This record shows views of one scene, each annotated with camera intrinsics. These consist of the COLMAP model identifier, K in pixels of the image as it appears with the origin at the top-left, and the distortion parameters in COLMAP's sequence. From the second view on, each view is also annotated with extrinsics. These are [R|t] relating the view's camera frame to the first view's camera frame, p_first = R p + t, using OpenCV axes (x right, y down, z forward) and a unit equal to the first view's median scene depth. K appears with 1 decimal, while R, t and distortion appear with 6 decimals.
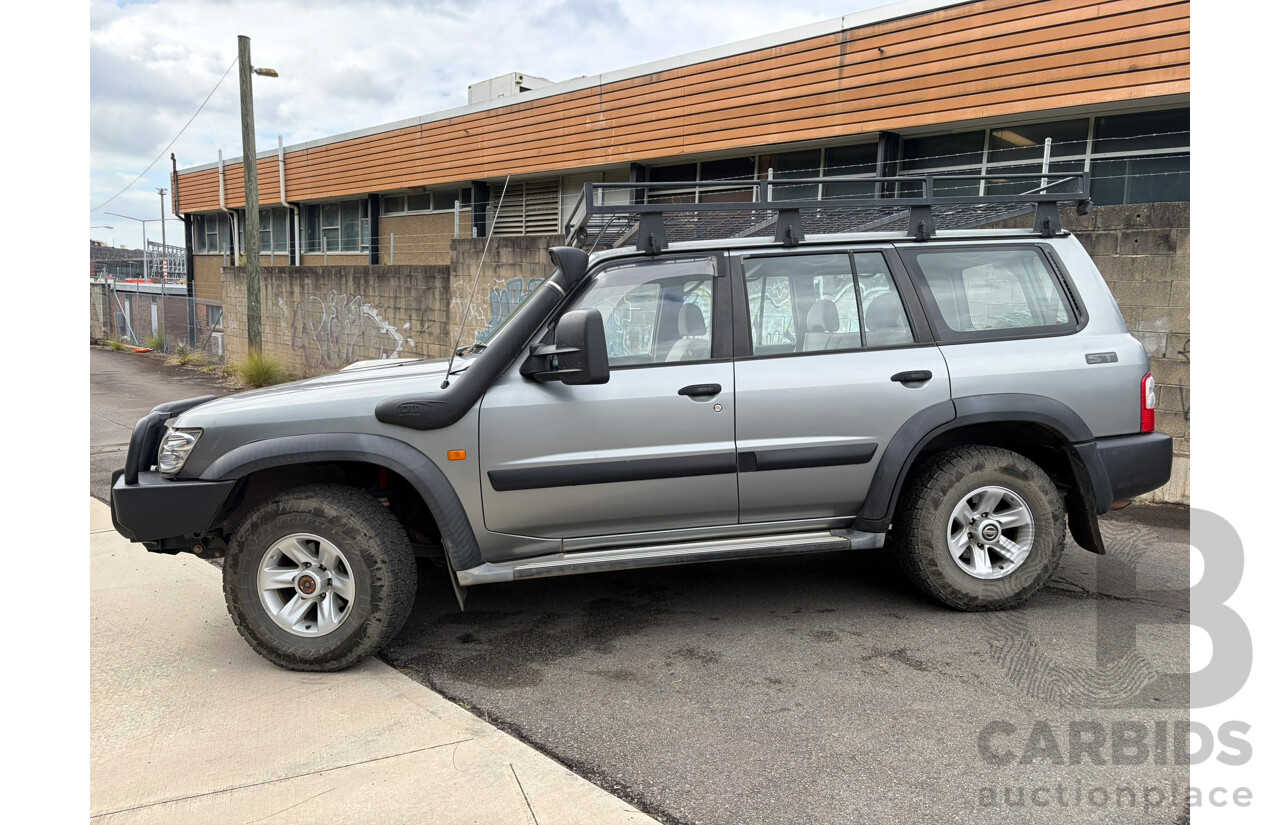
lens RADIAL K [[833.0, 0, 634.4], [0, 833.0, 416.6], [0, 0, 1]] dist [0.038112, -0.045509]
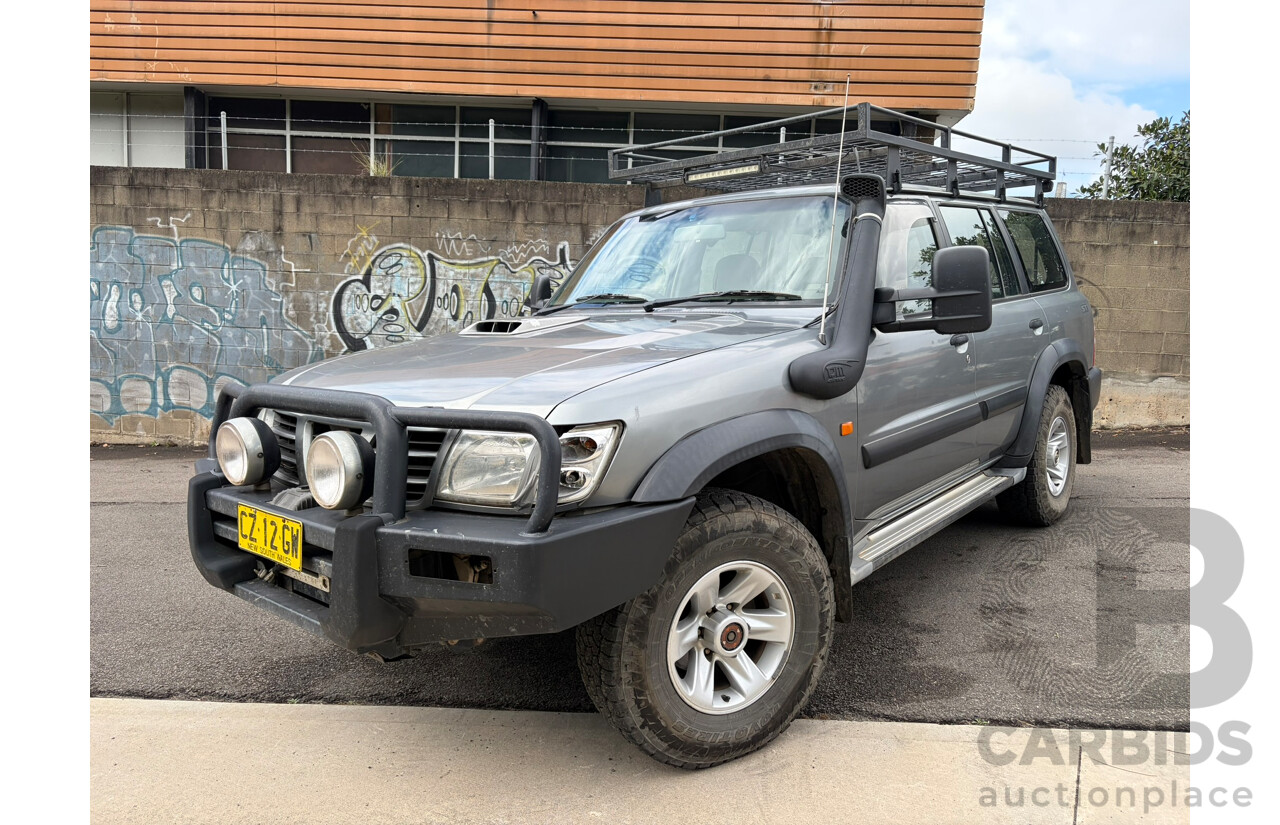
lens RADIAL K [[833.0, 0, 641.6], [0, 833.0, 421.3], [0, 0, 1]] dist [0.038112, -0.045509]
pose [[0.766155, -0.085735, 0.636912, -0.336946], [0.067717, 0.996314, 0.052657, -0.005793], [-0.639079, 0.002787, 0.769136, 0.203364]]
